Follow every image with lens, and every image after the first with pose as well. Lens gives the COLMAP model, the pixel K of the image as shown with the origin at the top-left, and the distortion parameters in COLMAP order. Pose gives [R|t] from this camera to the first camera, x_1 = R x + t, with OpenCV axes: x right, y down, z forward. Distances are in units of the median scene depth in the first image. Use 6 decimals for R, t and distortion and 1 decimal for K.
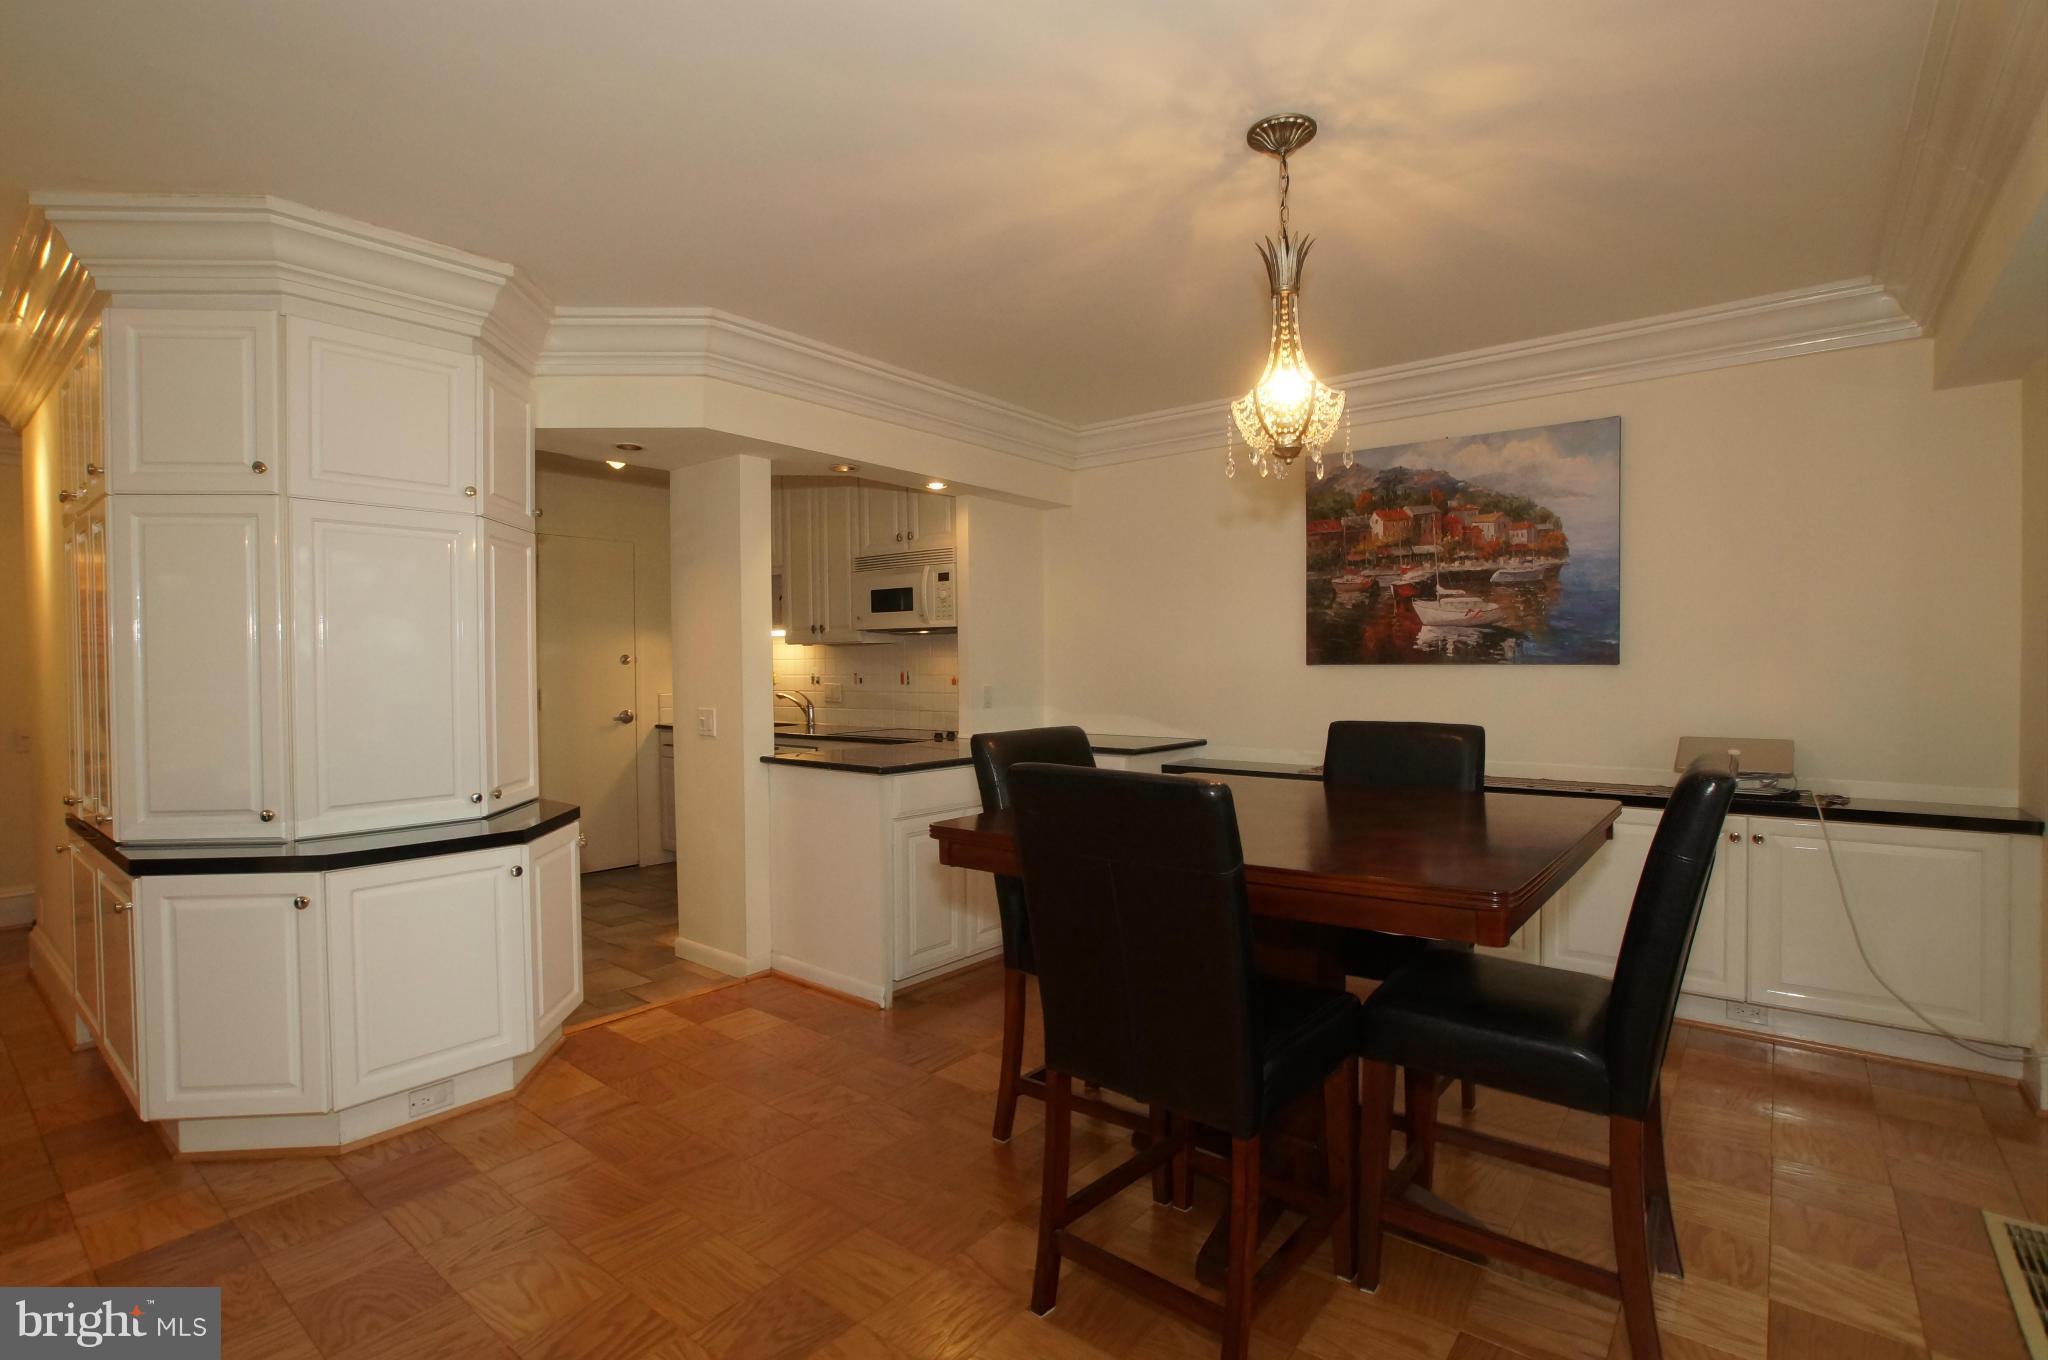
lens RADIAL K [[976.3, 0, 1022.1], [0, 976.3, 676.7], [0, 0, 1]] dist [-0.072434, 0.036570]
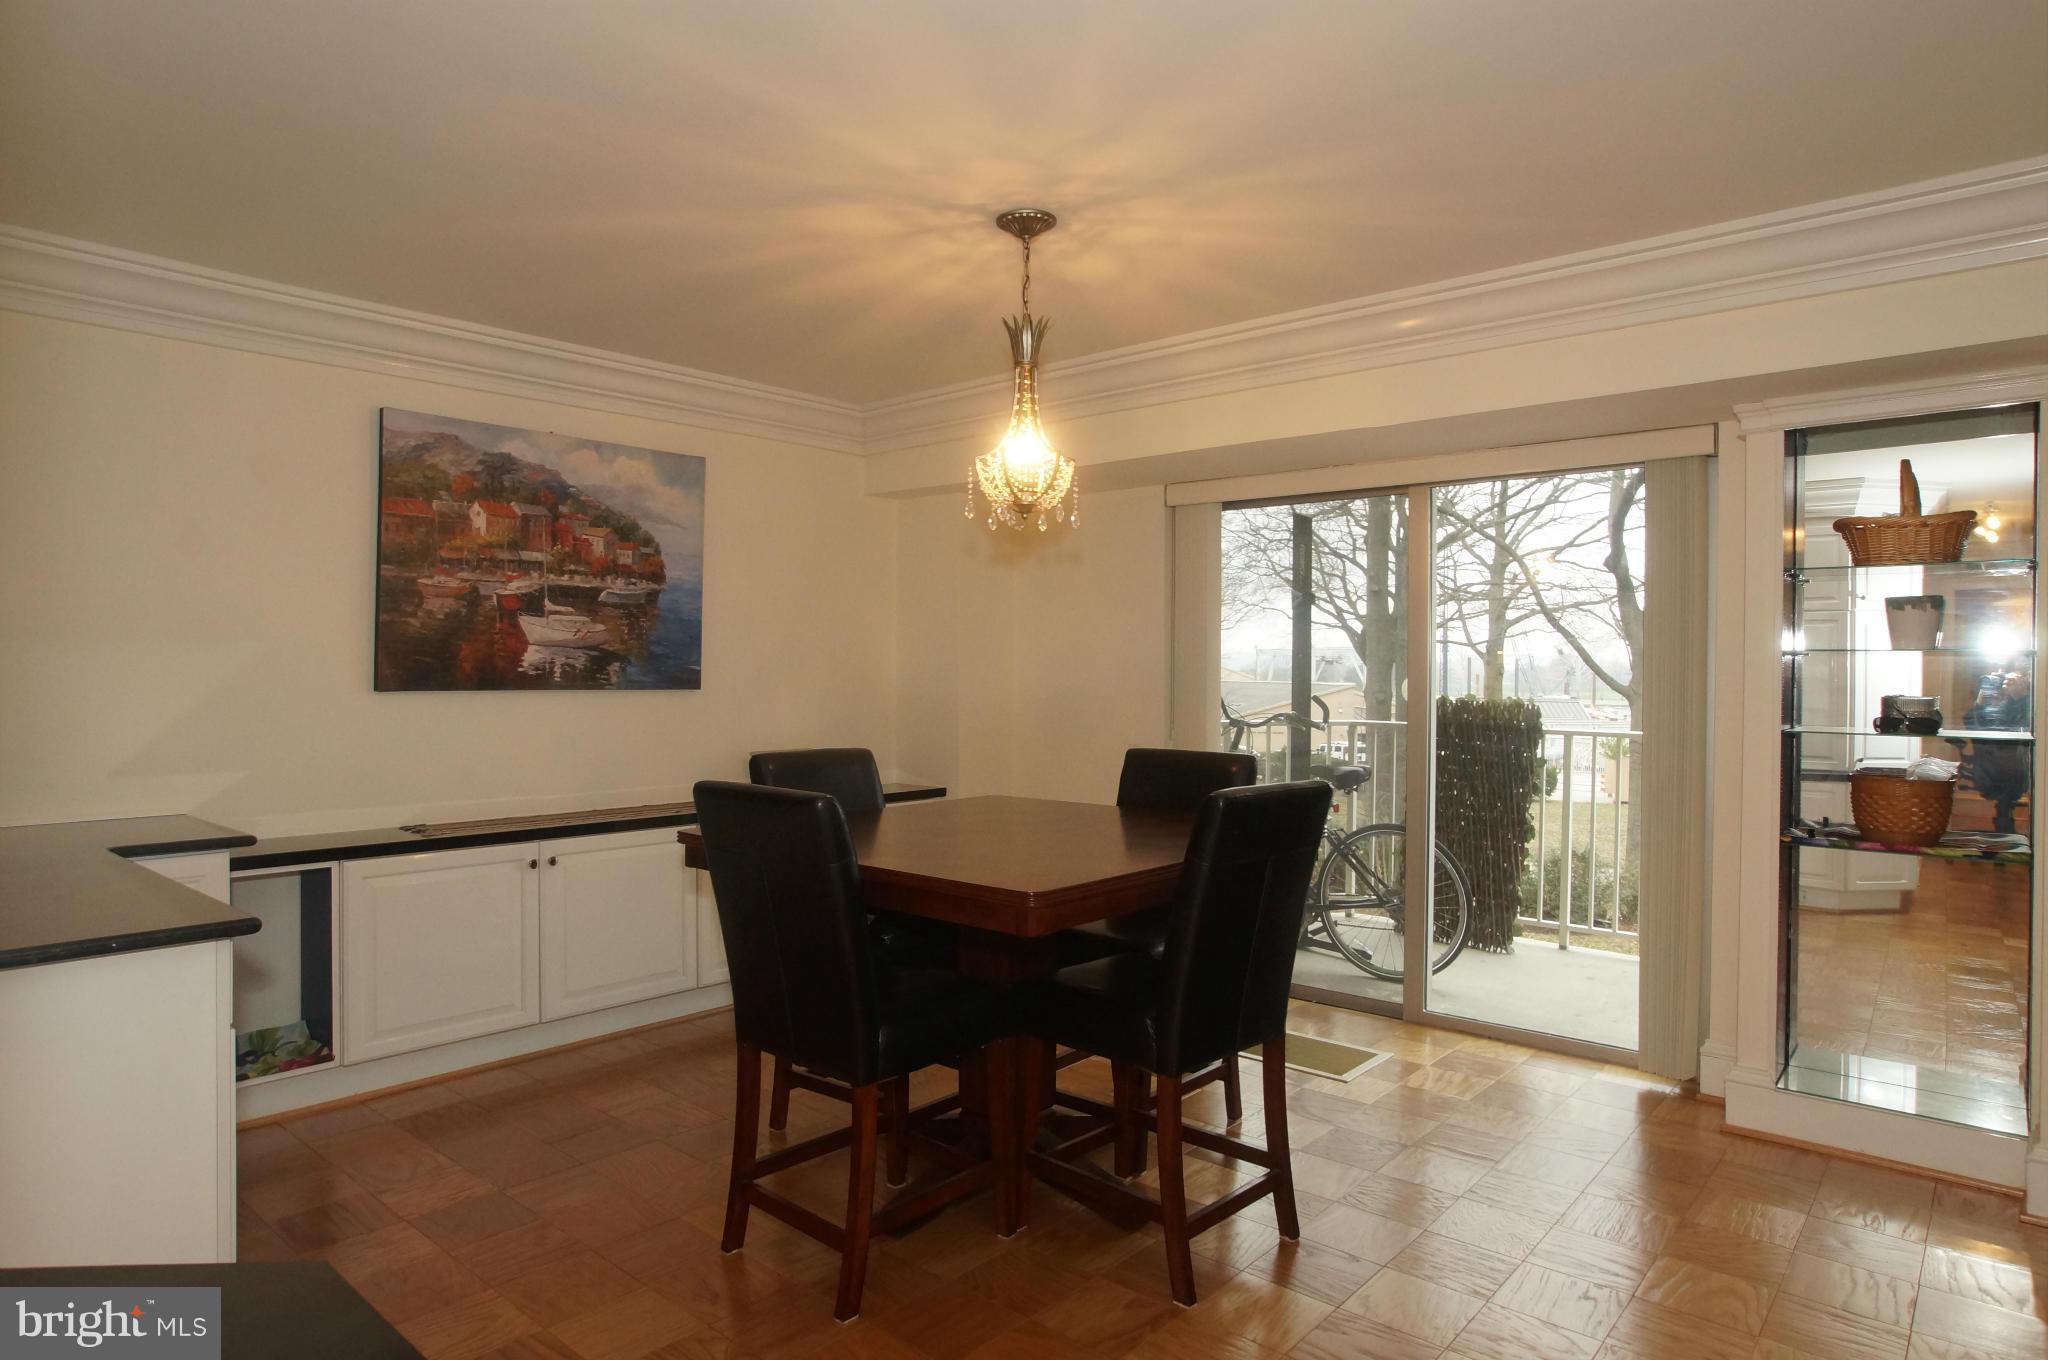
lens RADIAL K [[1185.7, 0, 1013.6], [0, 1185.7, 673.4], [0, 0, 1]] dist [-0.062298, 0.037134]
pose [[0.046394, 0.005156, 0.998910, -0.623005], [0.010741, 0.999926, -0.005660, -0.017702], [-0.998865, 0.010992, 0.046335, 0.539129]]
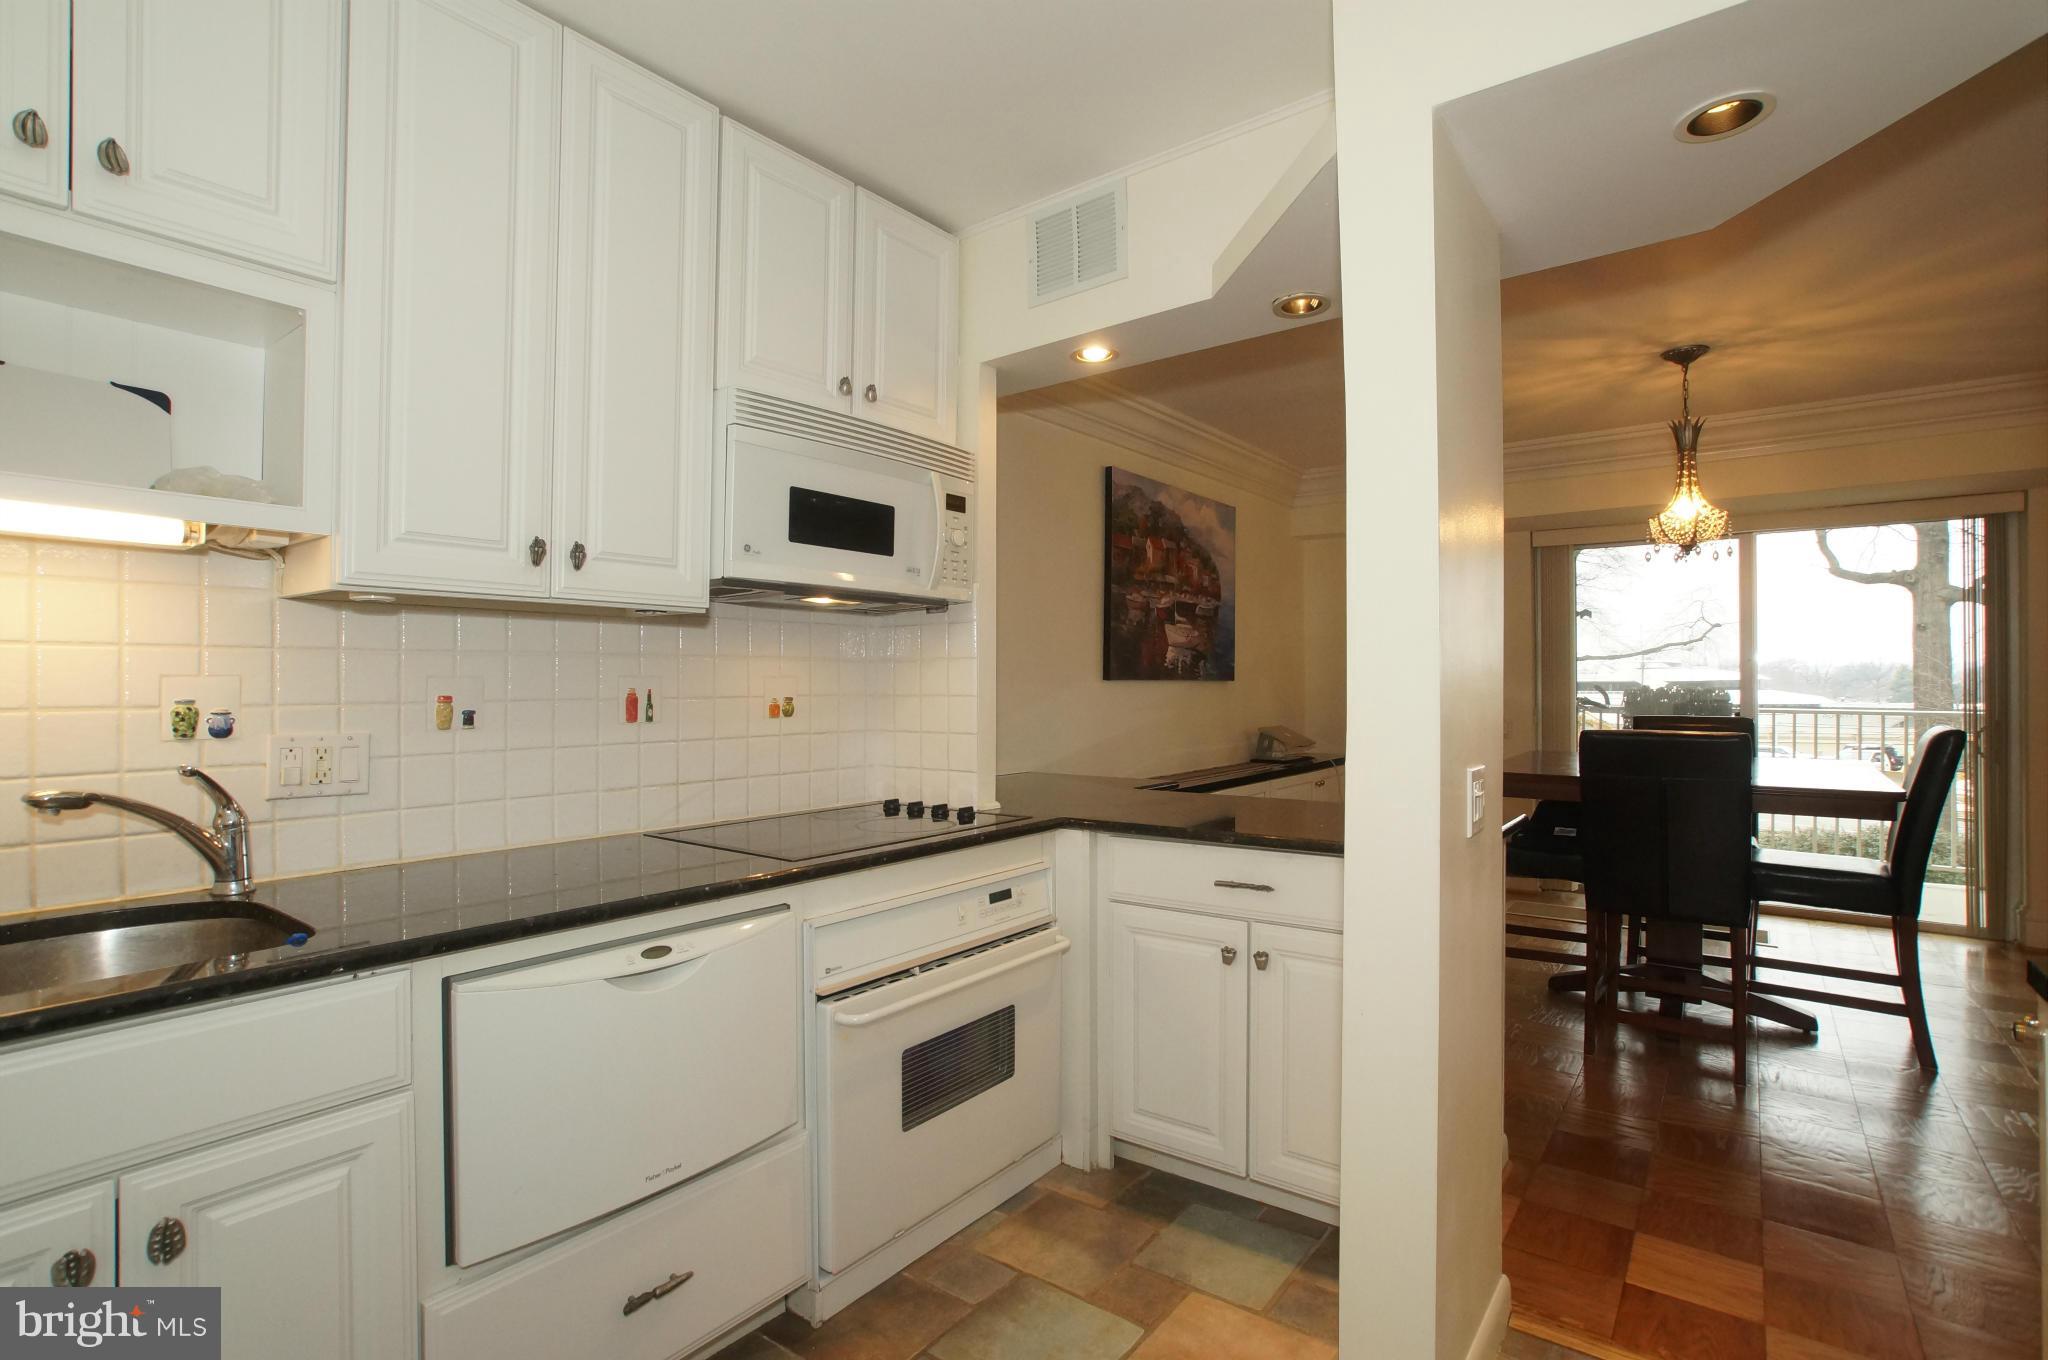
lens RADIAL K [[976.3, 0, 1022.1], [0, 976.3, 676.7], [0, 0, 1]] dist [-0.072434, 0.036570]
pose [[-0.024542, 0.014389, 0.999595, -0.749873], [0.017655, 0.999747, -0.013957, -0.003930], [-0.999543, 0.017305, -0.024789, 1.238720]]
